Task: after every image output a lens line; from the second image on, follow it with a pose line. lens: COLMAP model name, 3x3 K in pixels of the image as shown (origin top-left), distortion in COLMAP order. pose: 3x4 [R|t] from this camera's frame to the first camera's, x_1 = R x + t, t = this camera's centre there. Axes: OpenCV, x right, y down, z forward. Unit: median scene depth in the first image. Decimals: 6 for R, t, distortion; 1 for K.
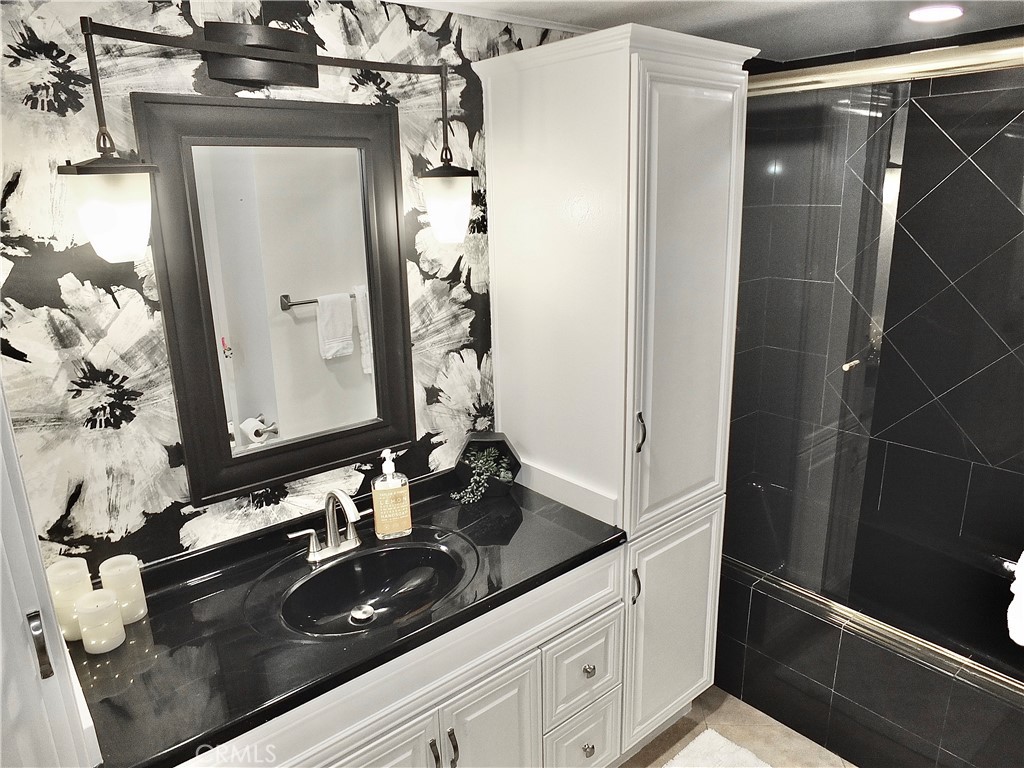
lens RADIAL K [[693.6, 0, 512.5], [0, 693.6, 380.8], [0, 0, 1]] dist [-0.034712, 0.012645]
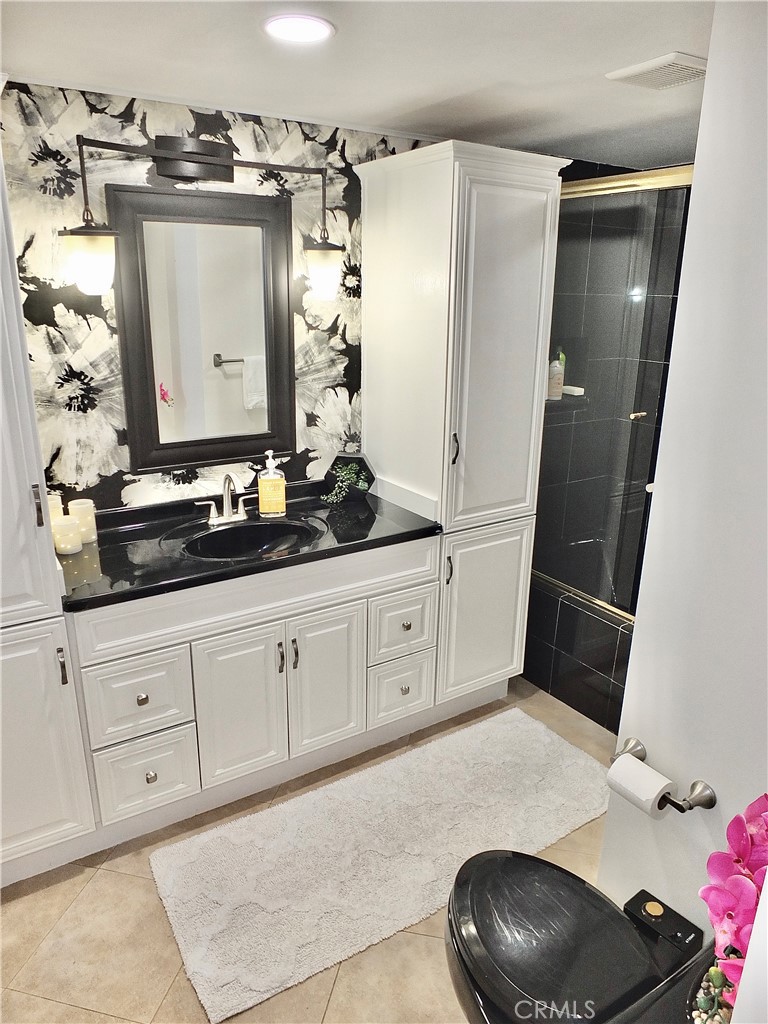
lens RADIAL K [[693.6, 0, 380.9], [0, 693.6, 508.5], [0, 0, 1]] dist [-0.034712, 0.012645]
pose [[0.991454, 0.071035, -0.109421, 0.201419], [-0.066694, 0.996853, 0.042837, 0.144219], [0.112119, -0.035173, 0.993072, -0.354069]]
